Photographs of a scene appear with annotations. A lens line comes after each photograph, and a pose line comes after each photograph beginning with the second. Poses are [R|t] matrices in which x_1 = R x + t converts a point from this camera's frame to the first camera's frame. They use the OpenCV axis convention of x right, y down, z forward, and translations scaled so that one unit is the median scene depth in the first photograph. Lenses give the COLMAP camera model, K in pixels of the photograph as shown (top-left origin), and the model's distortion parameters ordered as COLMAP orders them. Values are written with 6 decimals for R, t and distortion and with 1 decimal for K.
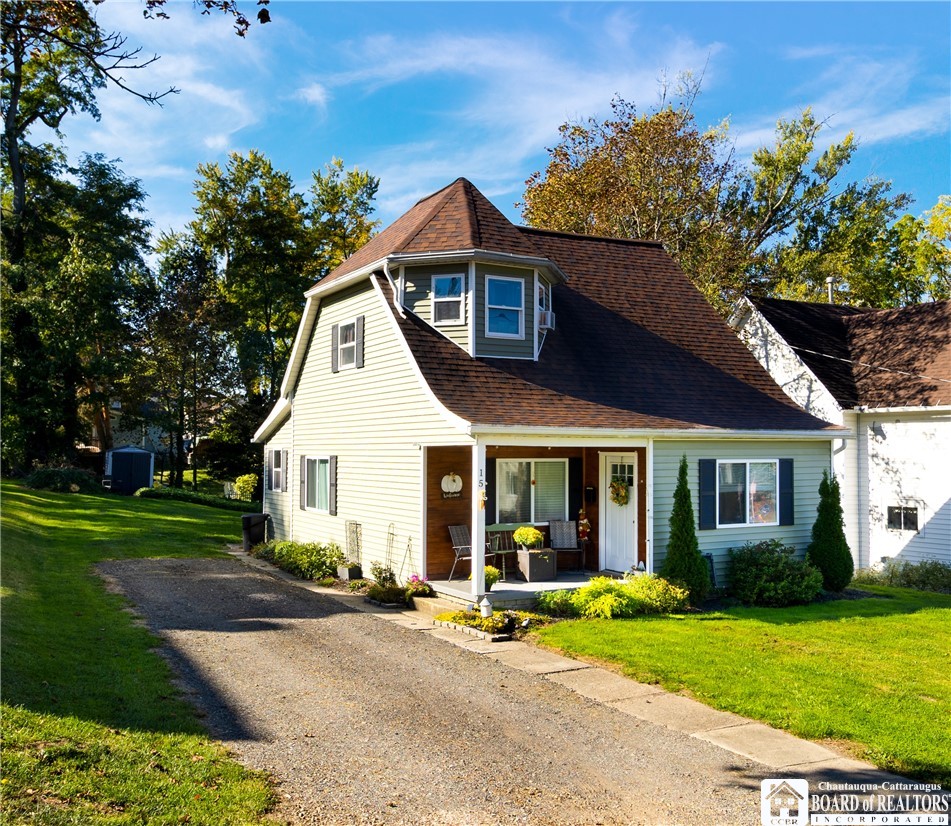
lens RADIAL K [[917.4, 0, 475.5], [0, 917.4, 413.0], [0, 0, 1]] dist [0.011621, 0.005257]
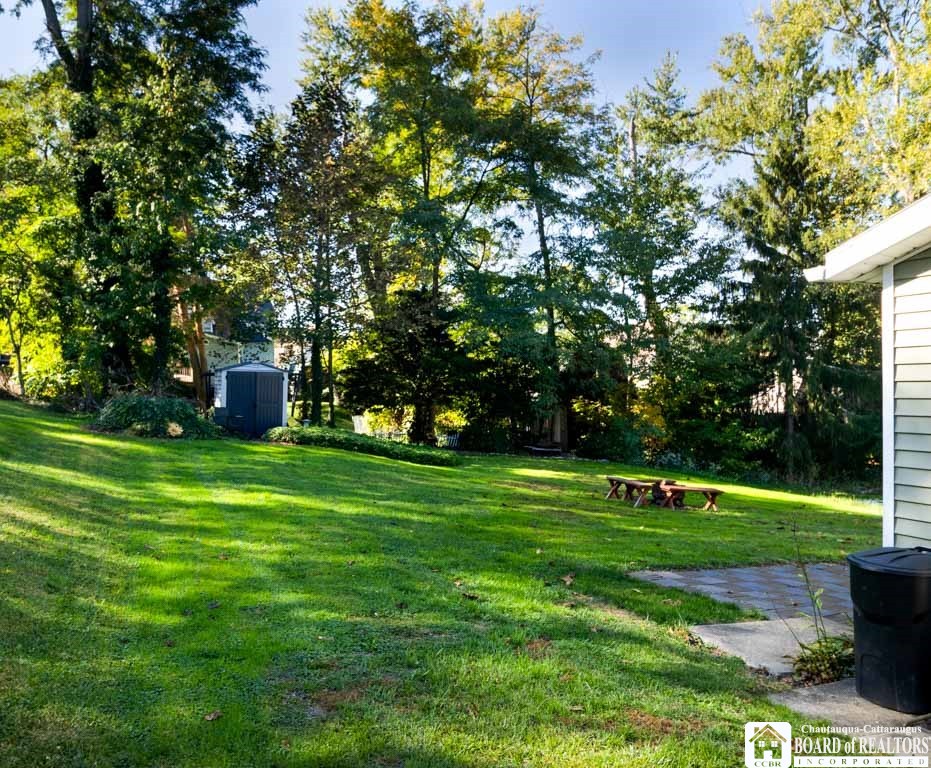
lens RADIAL K [[1043.9, 0, 465.5], [0, 1043.9, 384.0], [0, 0, 1]] dist [-0.008052, -0.012791]
pose [[0.991596, -0.008648, -0.129083, -0.127626], [0.014536, 0.998893, 0.044740, 0.019716], [0.128553, -0.046240, 0.990624, 0.281973]]
